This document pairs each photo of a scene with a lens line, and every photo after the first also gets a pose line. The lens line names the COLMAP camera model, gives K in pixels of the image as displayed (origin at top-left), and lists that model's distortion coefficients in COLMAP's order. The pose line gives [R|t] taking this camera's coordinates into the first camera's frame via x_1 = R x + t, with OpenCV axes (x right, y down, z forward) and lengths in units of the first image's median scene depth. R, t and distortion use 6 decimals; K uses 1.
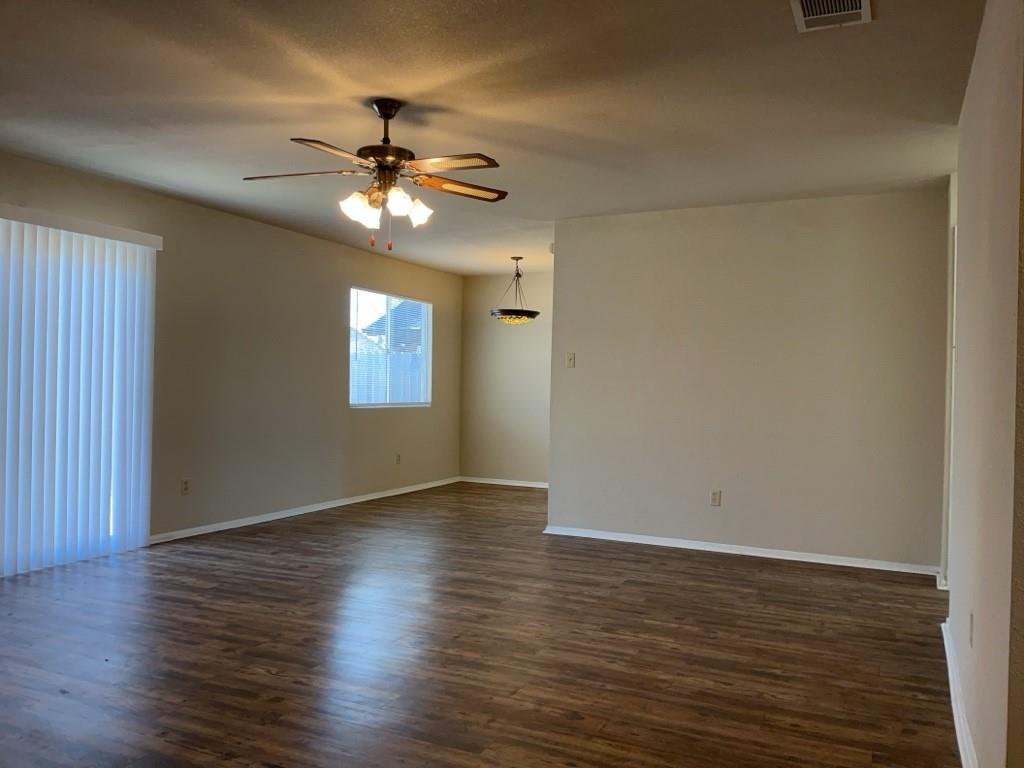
lens RADIAL K [[821.6, 0, 514.7], [0, 821.6, 380.8], [0, 0, 1]] dist [0.092835, -0.197071]
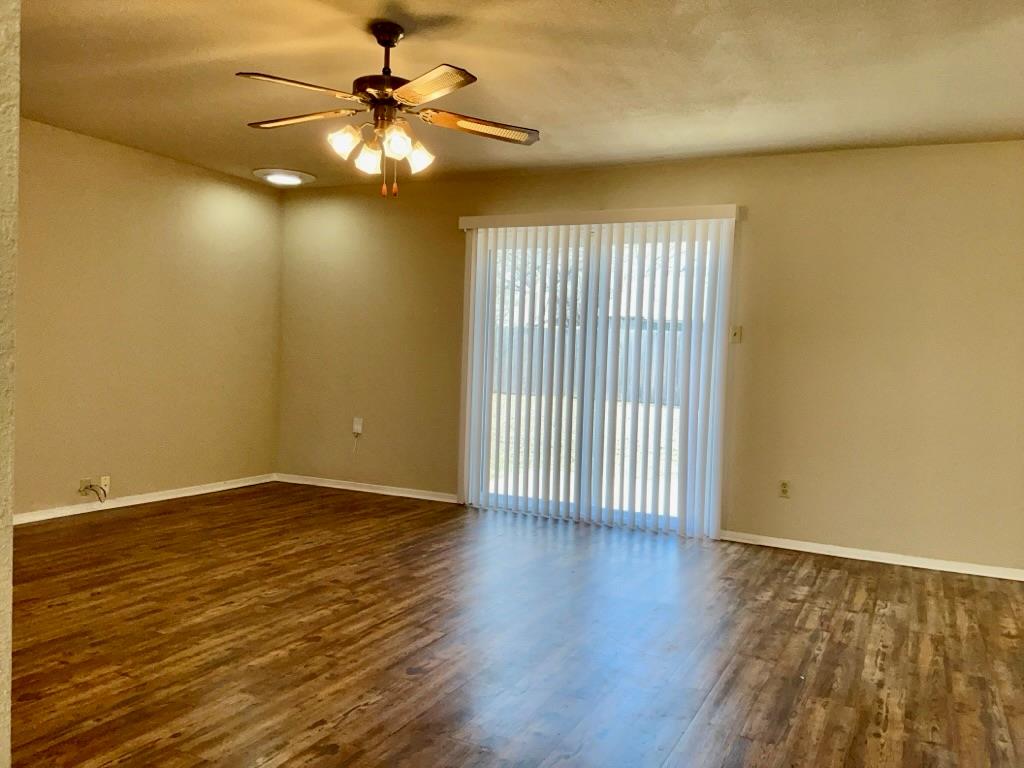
lens RADIAL K [[821.6, 0, 514.7], [0, 821.6, 380.8], [0, 0, 1]] dist [0.092835, -0.197071]
pose [[-0.023538, 0.016983, -0.999579, 0.755192], [-0.034953, 0.999230, 0.017800, 0.018171], [0.999112, 0.035357, -0.022927, 1.215730]]
